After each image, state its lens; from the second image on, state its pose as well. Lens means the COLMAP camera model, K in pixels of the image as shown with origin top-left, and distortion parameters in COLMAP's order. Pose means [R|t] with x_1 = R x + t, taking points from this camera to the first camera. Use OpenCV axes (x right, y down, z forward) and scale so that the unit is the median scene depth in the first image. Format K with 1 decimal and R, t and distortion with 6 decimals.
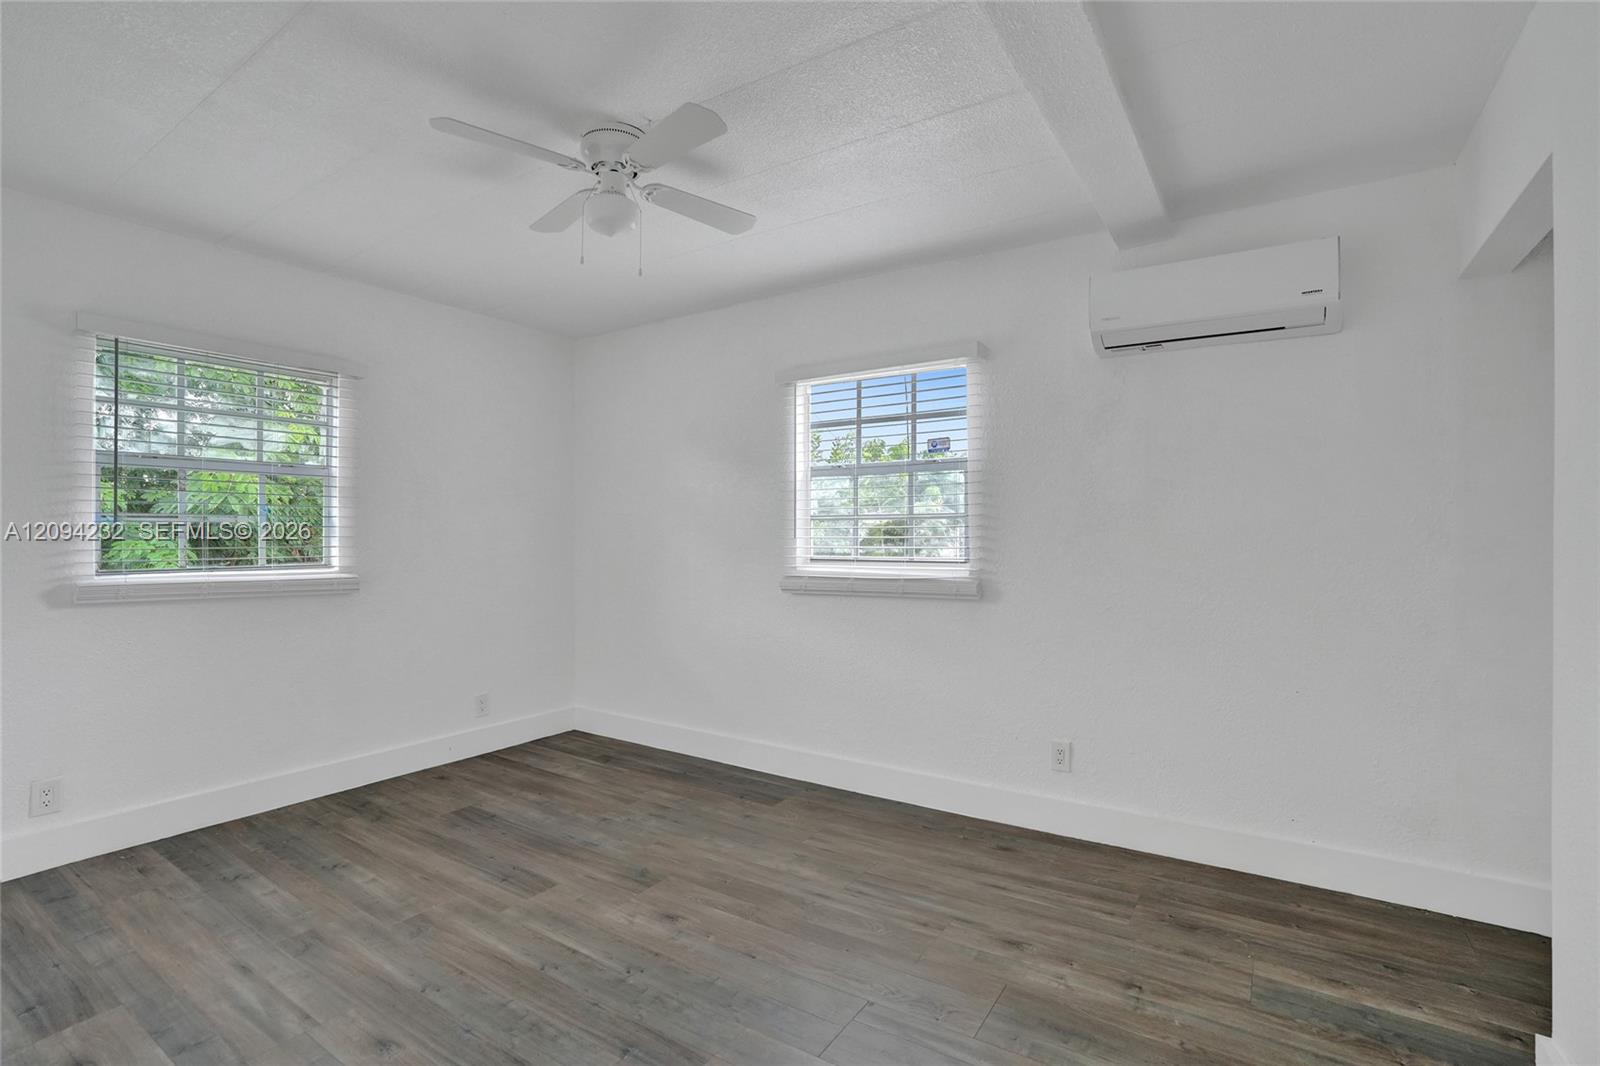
lens RADIAL K [[734.5, 0, 805.5], [0, 734.5, 497.9], [0, 0, 1]] dist [-0.064283, 0.023331]
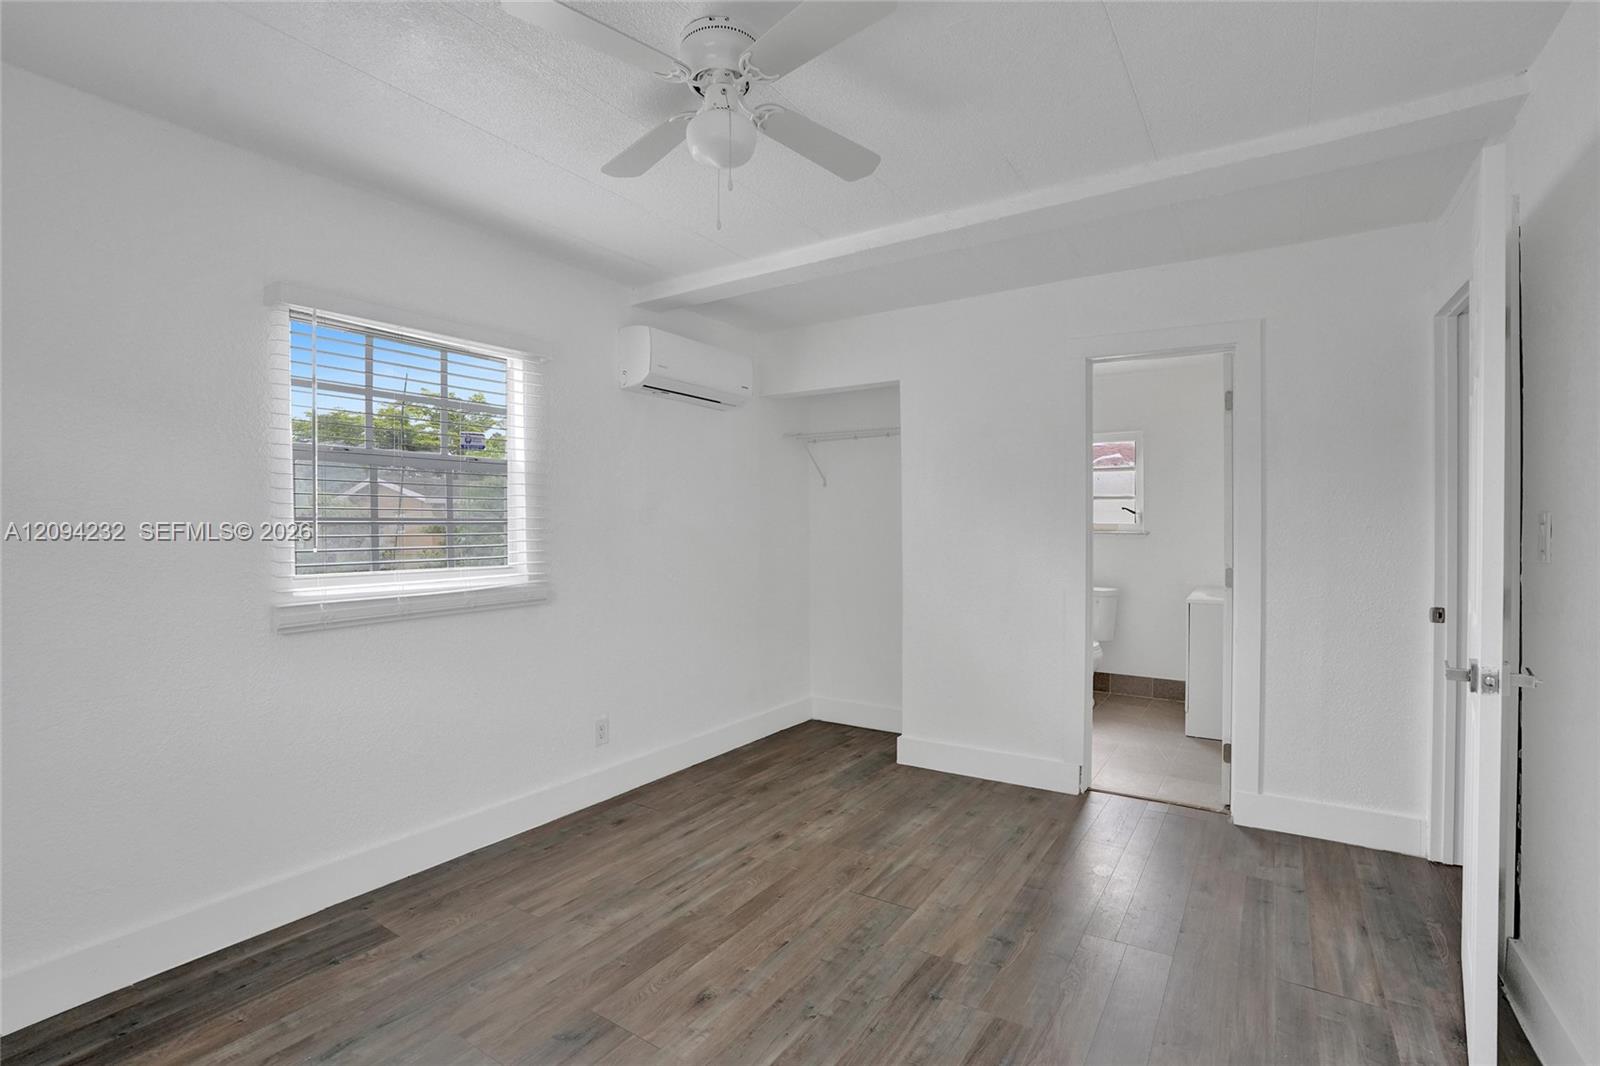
lens RADIAL K [[734.5, 0, 801.7], [0, 734.5, 508.6], [0, 0, 1]] dist [-0.064283, 0.023331]
pose [[0.014523, 0.020791, 0.999678, -0.861975], [-0.050296, 0.998533, -0.020037, 0.015188], [-0.998629, -0.049989, 0.015547, 0.746159]]
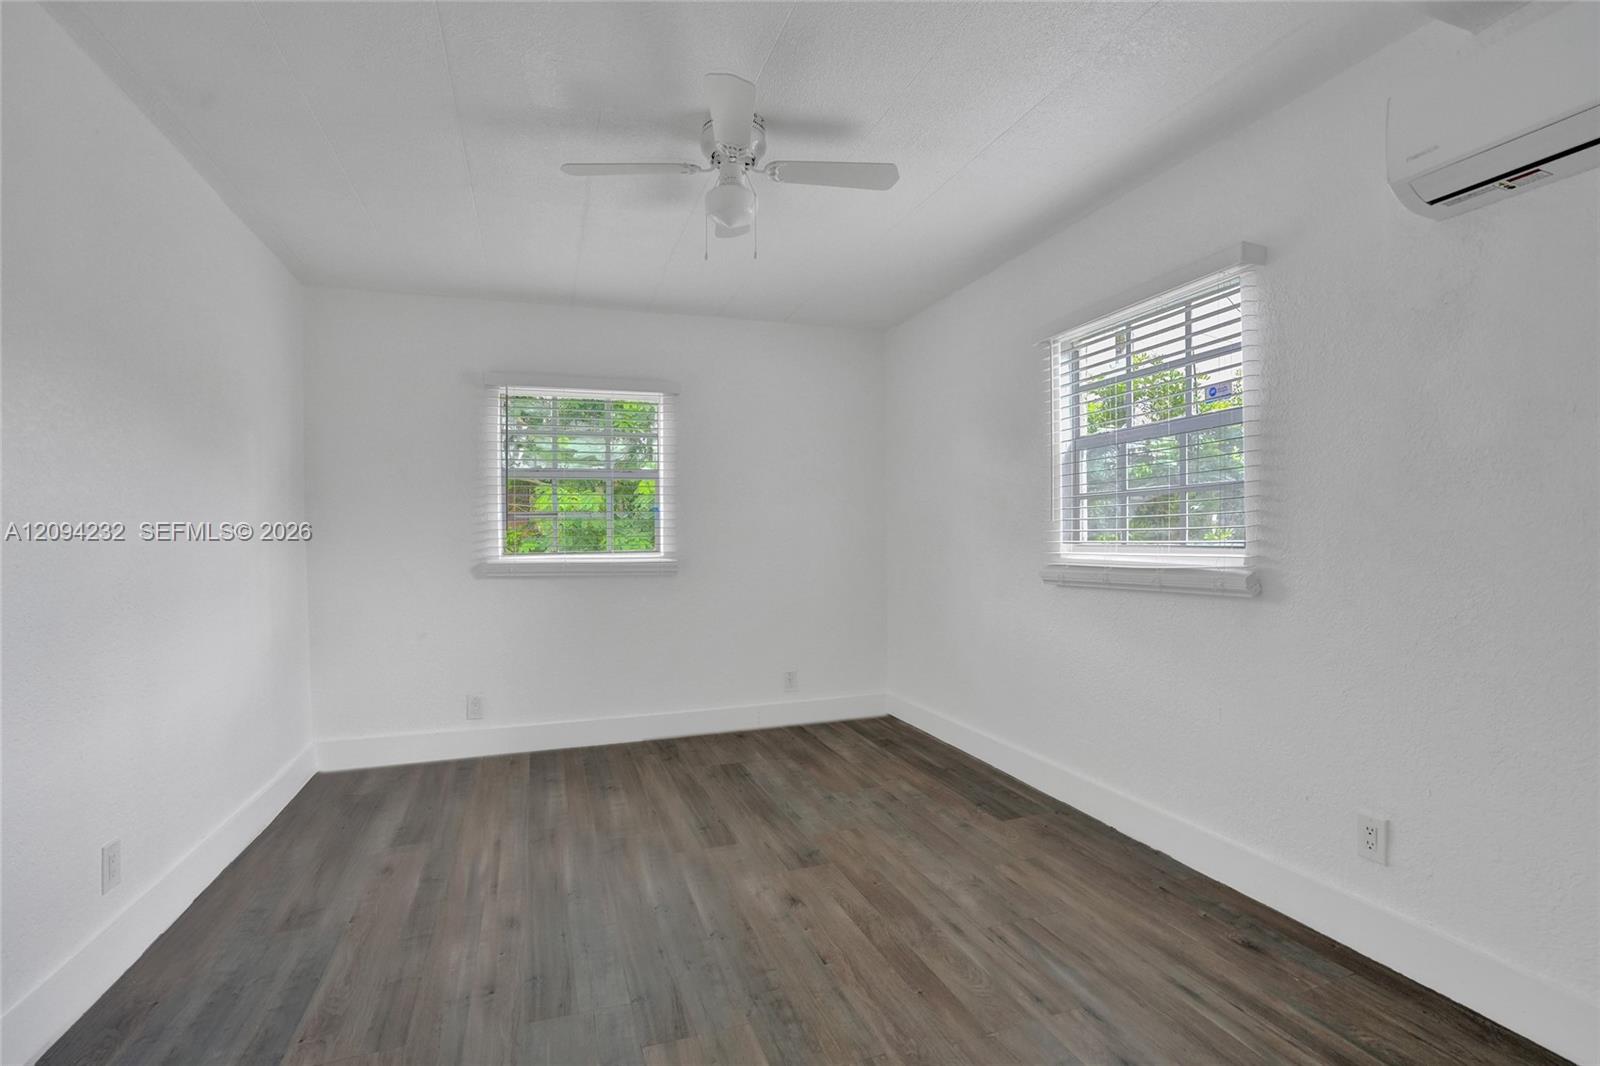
lens RADIAL K [[734.5, 0, 807.7], [0, 734.5, 515.3], [0, 0, 1]] dist [-0.064283, 0.023331]
pose [[0.795717, -0.024351, -0.605178, 0.369986], [0.043951, 0.998879, 0.017596, 0.028754], [0.604071, -0.040600, 0.795895, 0.198087]]
